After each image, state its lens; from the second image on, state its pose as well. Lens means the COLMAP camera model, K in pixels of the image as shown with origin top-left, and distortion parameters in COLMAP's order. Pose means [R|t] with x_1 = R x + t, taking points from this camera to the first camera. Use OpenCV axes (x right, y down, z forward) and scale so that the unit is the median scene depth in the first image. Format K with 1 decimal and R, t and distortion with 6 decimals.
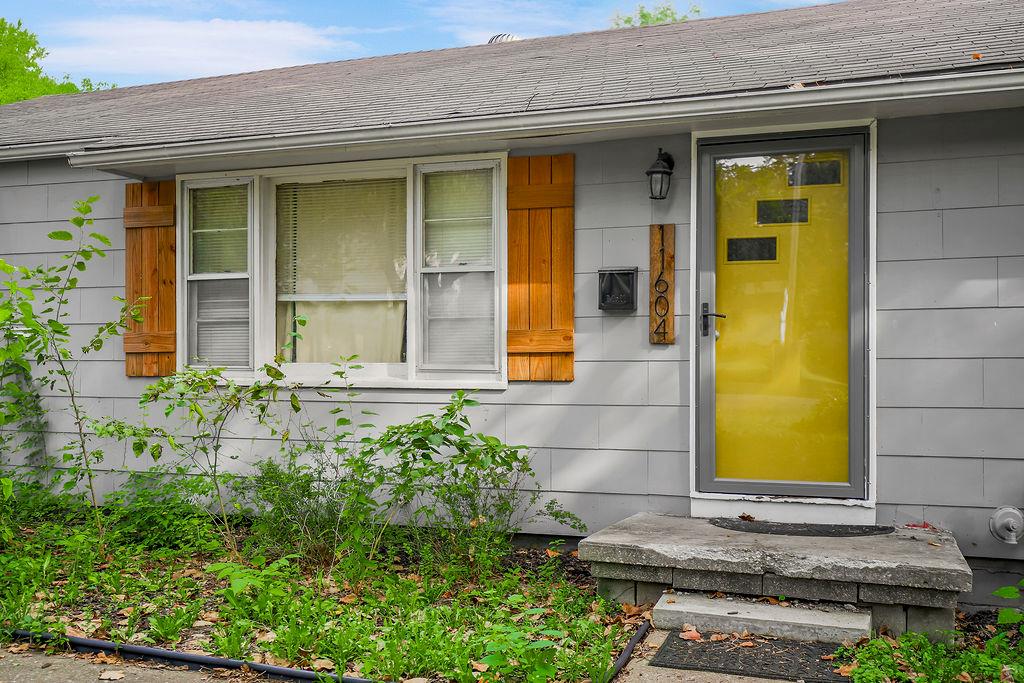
lens RADIAL K [[1006.3, 0, 511.1], [0, 1006.3, 351.0], [0, 0, 1]] dist [-0.007026, 0.000000]
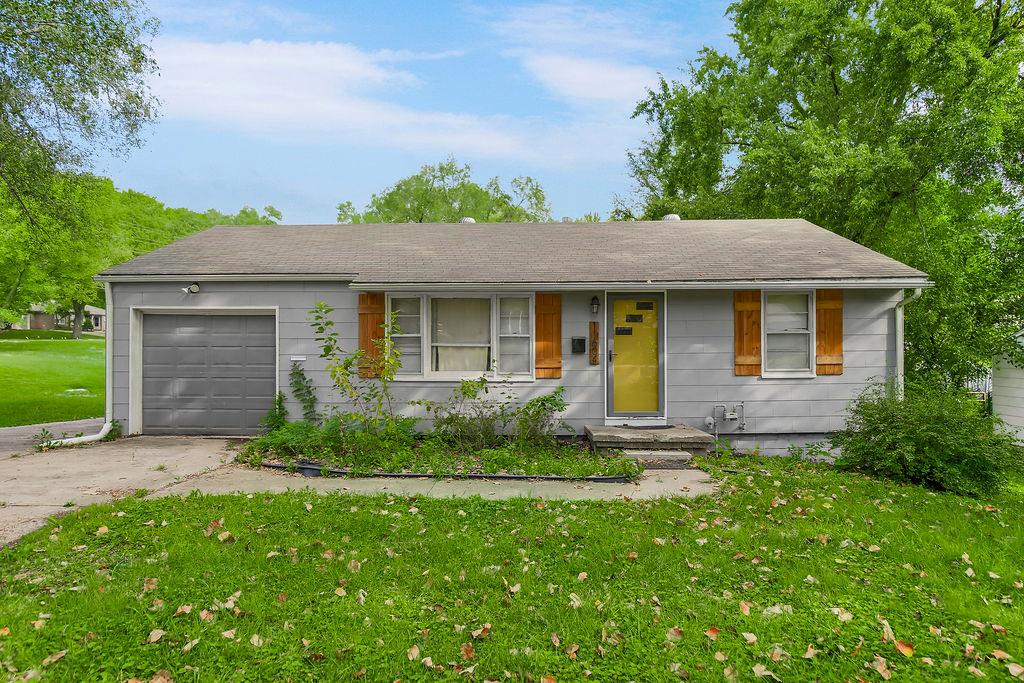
lens RADIAL K [[575.5, 0, 509.0], [0, 575.5, 337.2], [0, 0, 1]] dist [-0.008094, -0.004514]
pose [[0.948262, -0.000395, 0.317488, -0.579853], [-0.000004, 0.999999, 0.001256, -0.084696], [-0.317488, -0.001192, 0.948262, -0.441864]]
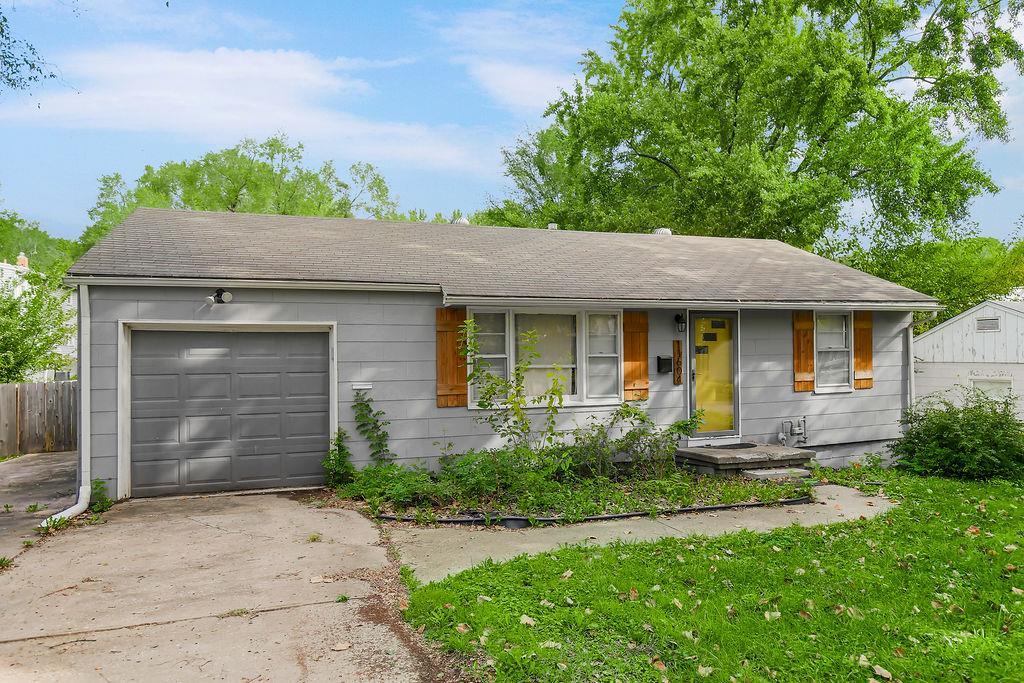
lens RADIAL K [[648.1, 0, 513.2], [0, 648.1, 333.9], [0, 0, 1]] dist [0.000544, 0.002114]
pose [[0.779125, 0.007499, 0.626824, -1.284383], [0.004614, 0.999833, -0.017696, -0.114074], [-0.626852, 0.016680, 0.778960, -0.085441]]
